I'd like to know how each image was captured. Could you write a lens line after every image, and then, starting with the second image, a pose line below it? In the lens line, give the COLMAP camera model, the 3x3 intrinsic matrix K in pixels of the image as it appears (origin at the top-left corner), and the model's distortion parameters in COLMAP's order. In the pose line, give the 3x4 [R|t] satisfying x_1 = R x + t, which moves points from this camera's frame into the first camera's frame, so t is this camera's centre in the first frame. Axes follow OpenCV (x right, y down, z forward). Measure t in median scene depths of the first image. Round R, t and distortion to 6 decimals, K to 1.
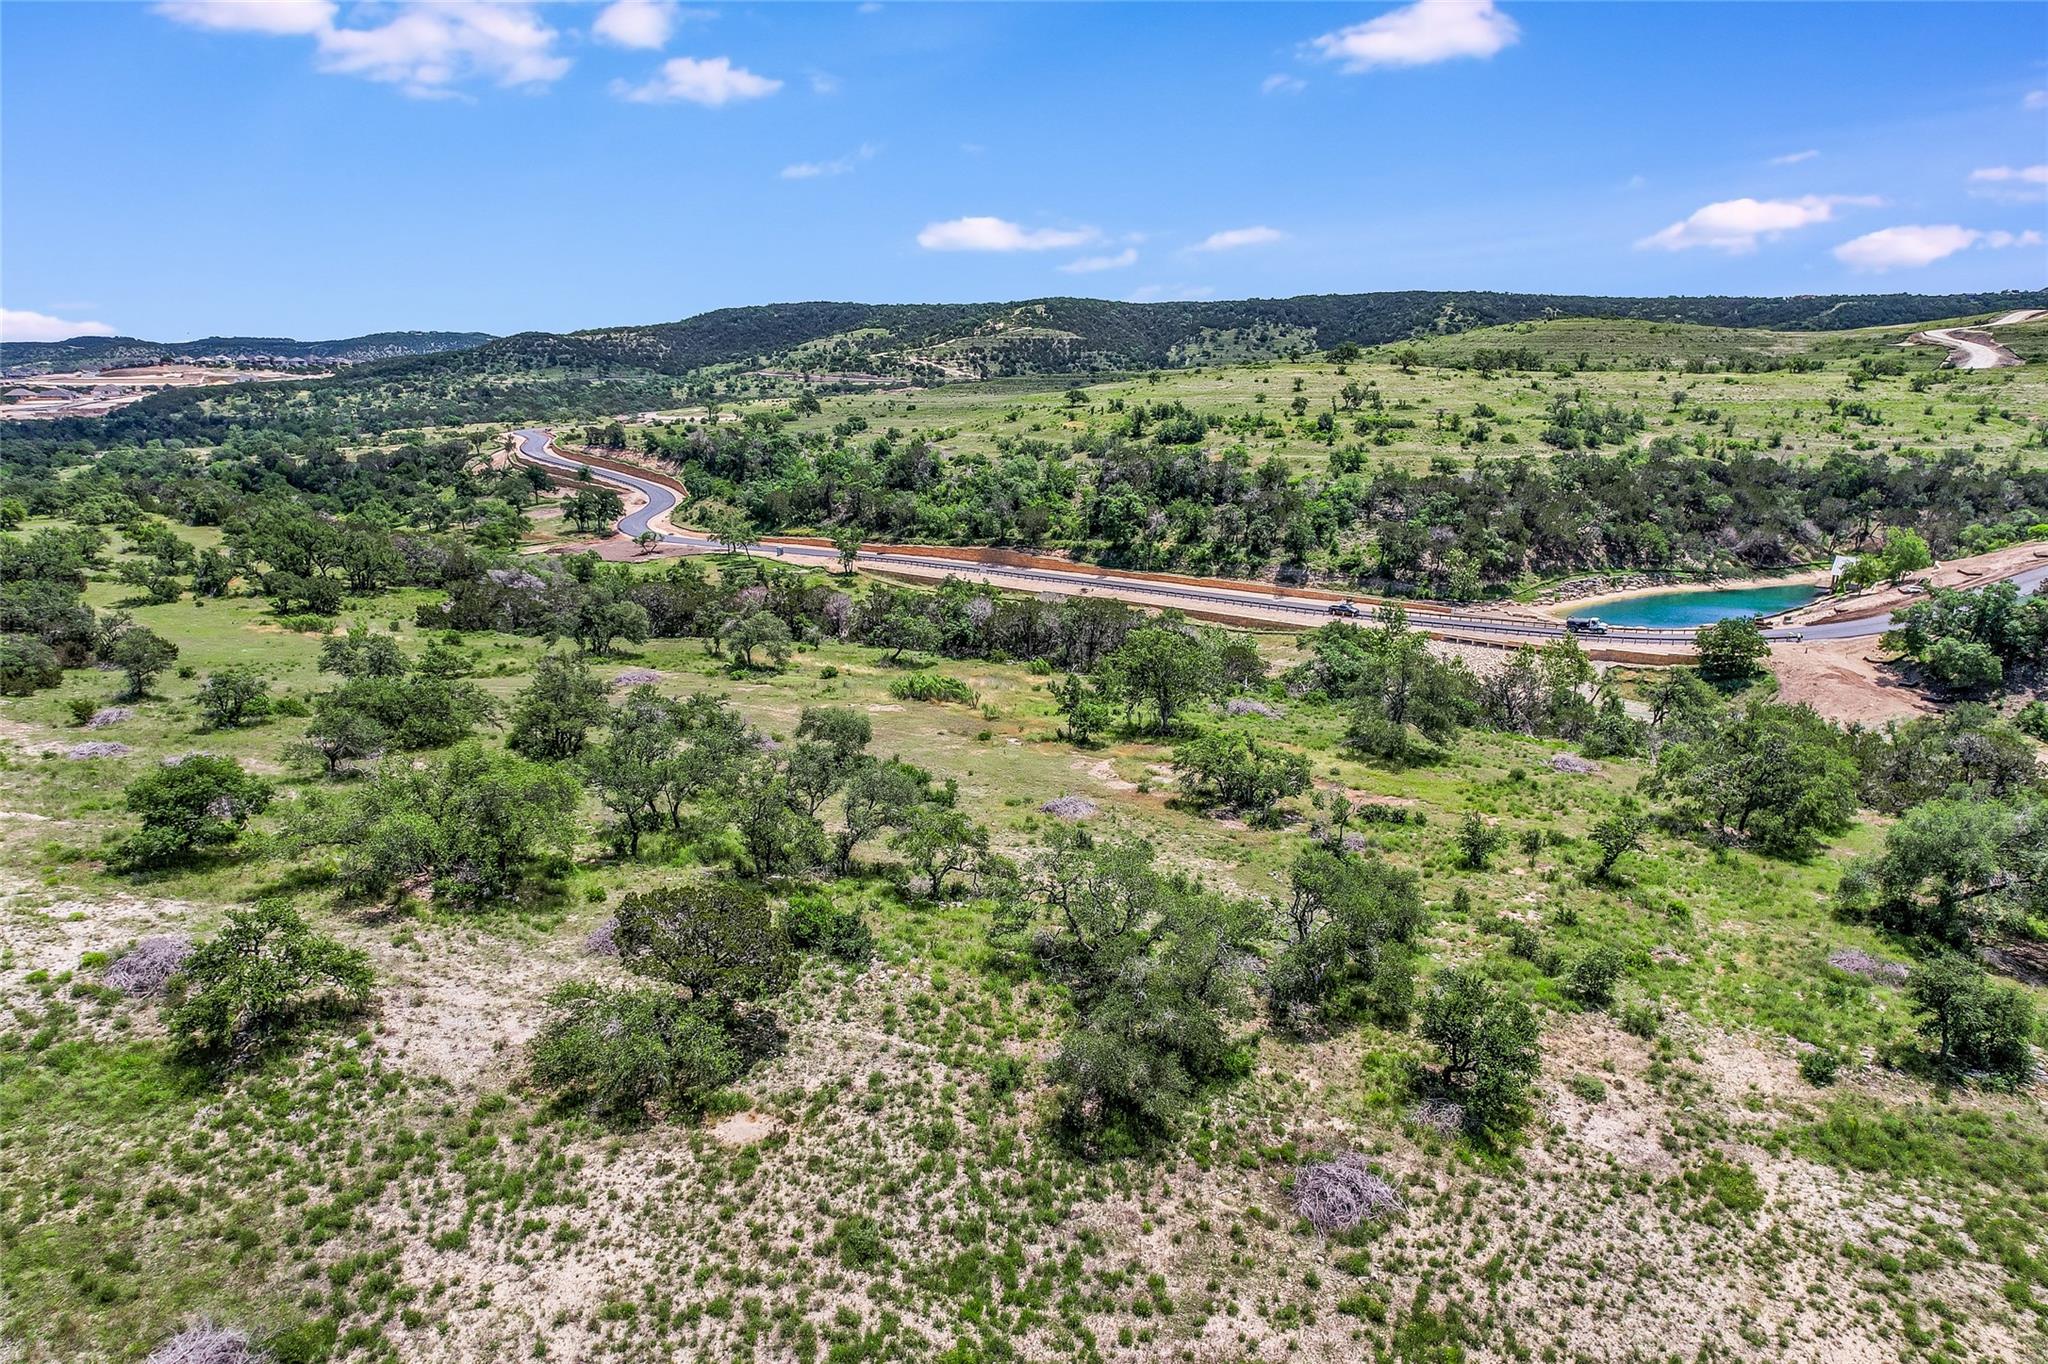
lens RADIAL K [[1298.3, 0, 1025.1], [0, 1298.3, 699.6], [0, 0, 1]] dist [-0.086601, 0.075601]
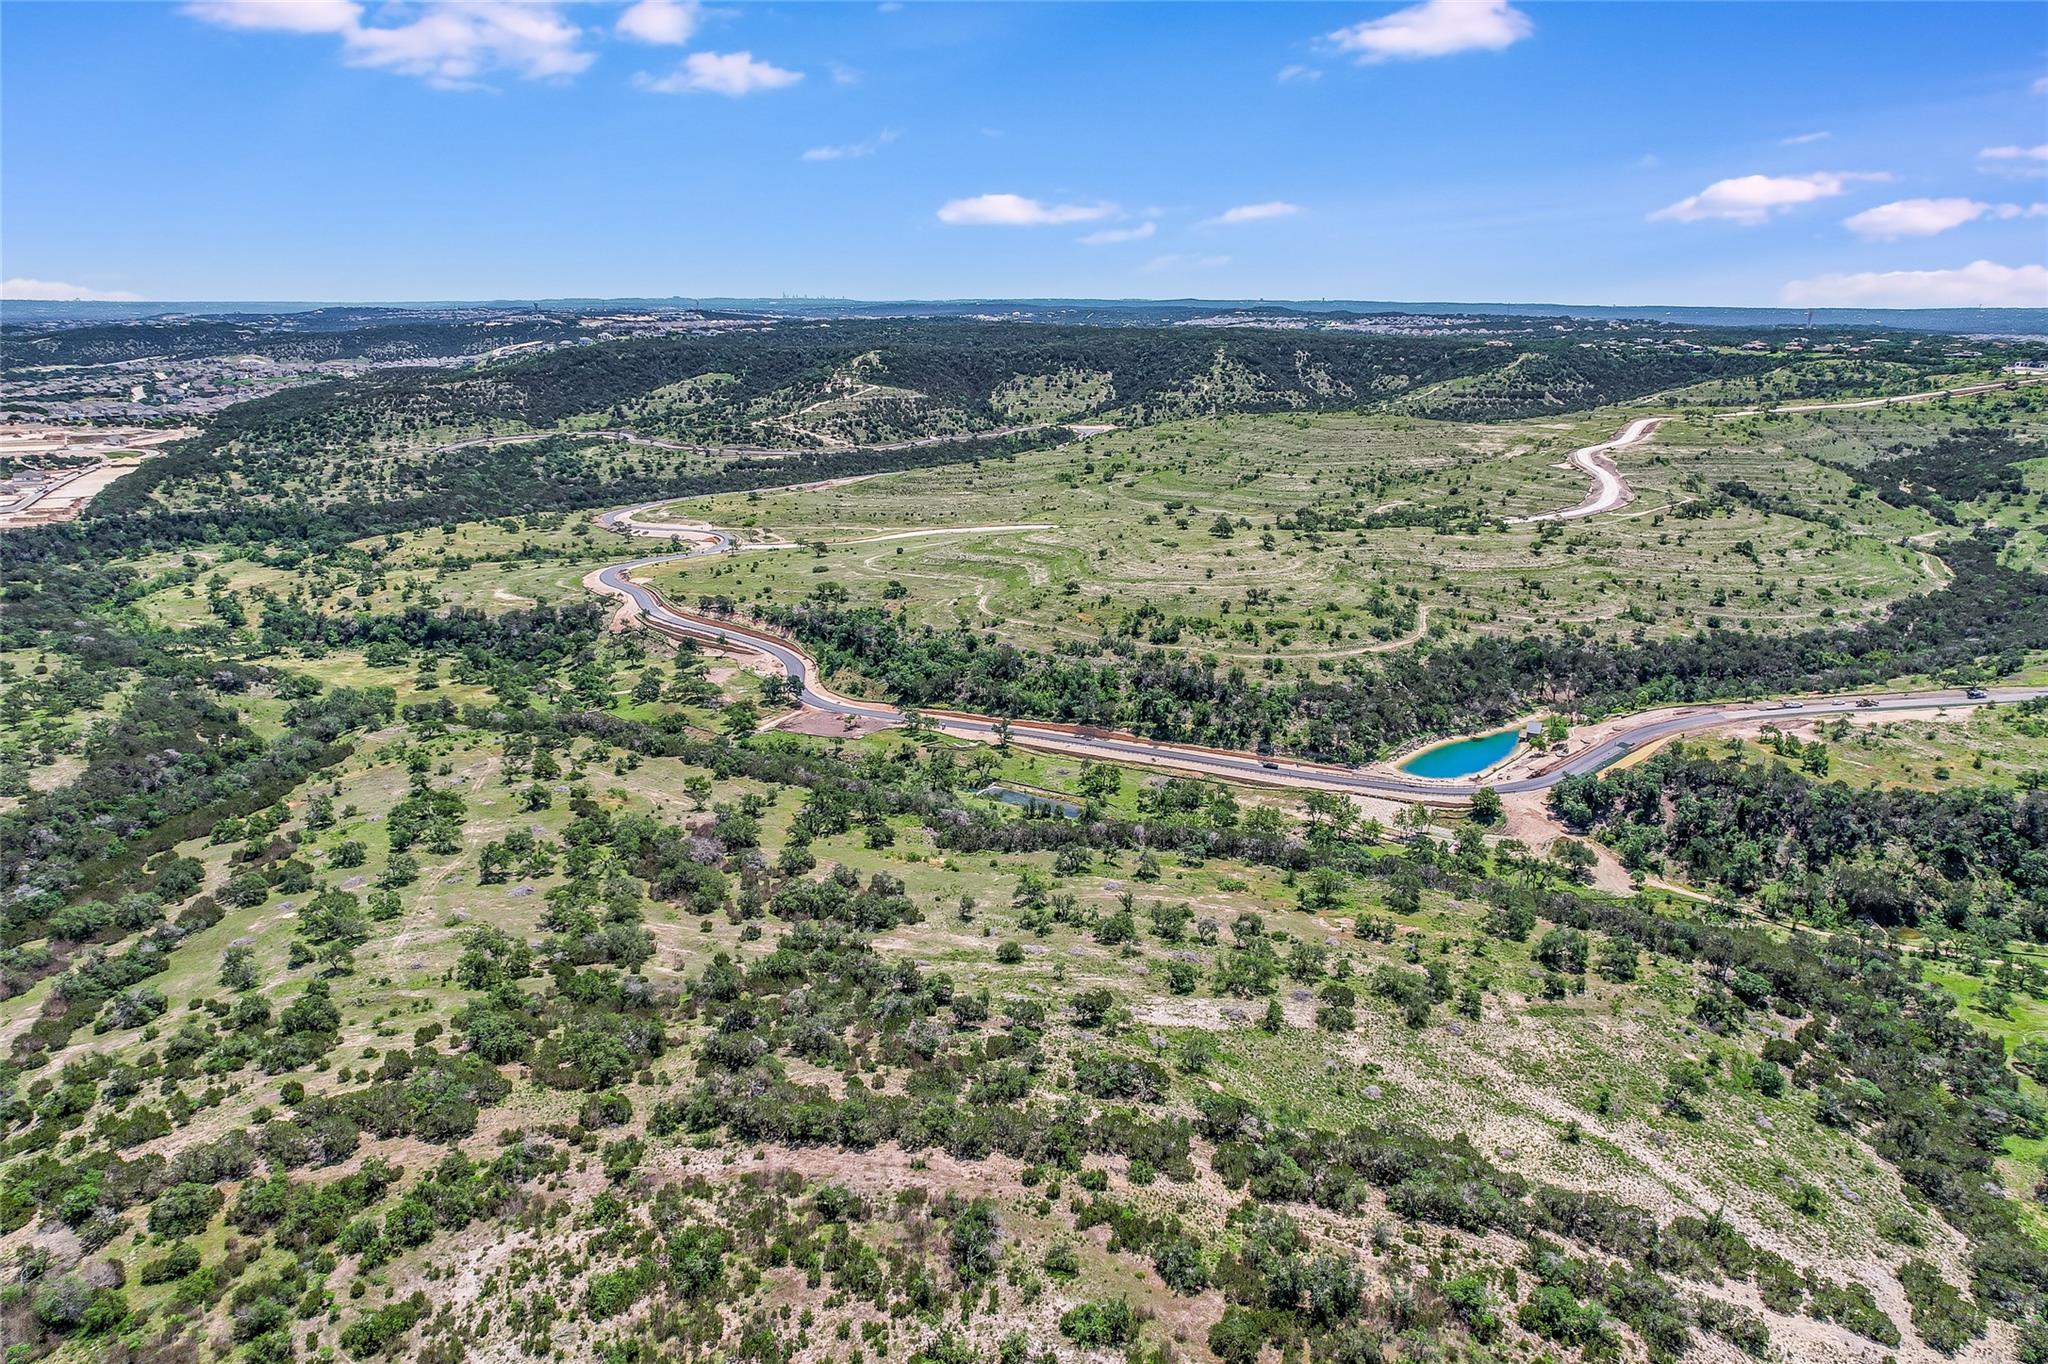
lens RADIAL K [[1300.0, 0, 1021.0], [0, 1300.0, 695.6], [0, 0, 1]] dist [-0.079144, 0.067090]
pose [[0.980445, -0.054908, 0.188978, -0.626253], [0.047755, 0.997967, 0.042205, -0.340488], [-0.190911, -0.032356, 0.981074, -0.996282]]
